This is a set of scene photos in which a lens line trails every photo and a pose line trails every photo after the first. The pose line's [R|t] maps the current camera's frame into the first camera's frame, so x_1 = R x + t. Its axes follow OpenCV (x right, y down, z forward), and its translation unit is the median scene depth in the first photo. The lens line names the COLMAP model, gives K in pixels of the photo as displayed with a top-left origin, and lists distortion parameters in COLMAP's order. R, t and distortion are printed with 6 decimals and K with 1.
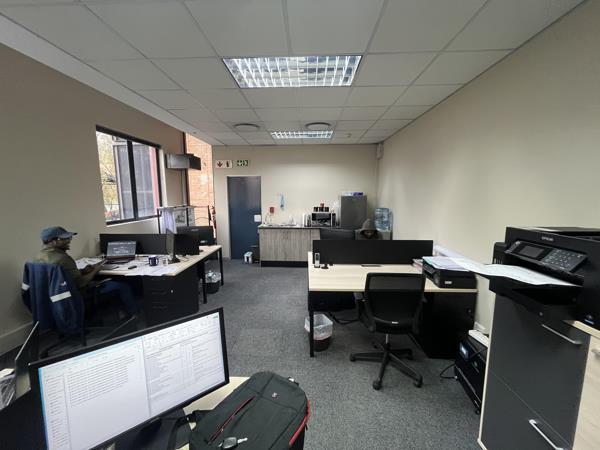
lens RADIAL K [[241.7, 0, 297.5], [0, 241.7, 222.8], [0, 0, 1]] dist [0.003299, 0.000425]
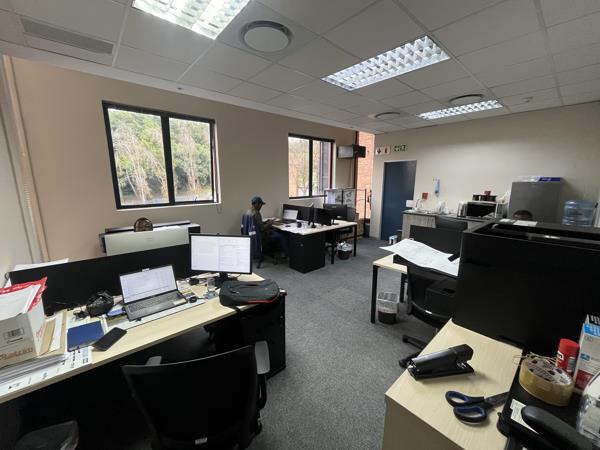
lens RADIAL K [[241.7, 0, 300.8], [0, 241.7, 223.1], [0, 0, 1]] dist [0.003299, 0.000425]
pose [[0.696212, 0.133292, -0.705353, 0.294533], [-0.090202, 0.991065, 0.098250, 0.003832], [0.712147, -0.004778, 0.702014, -0.018987]]
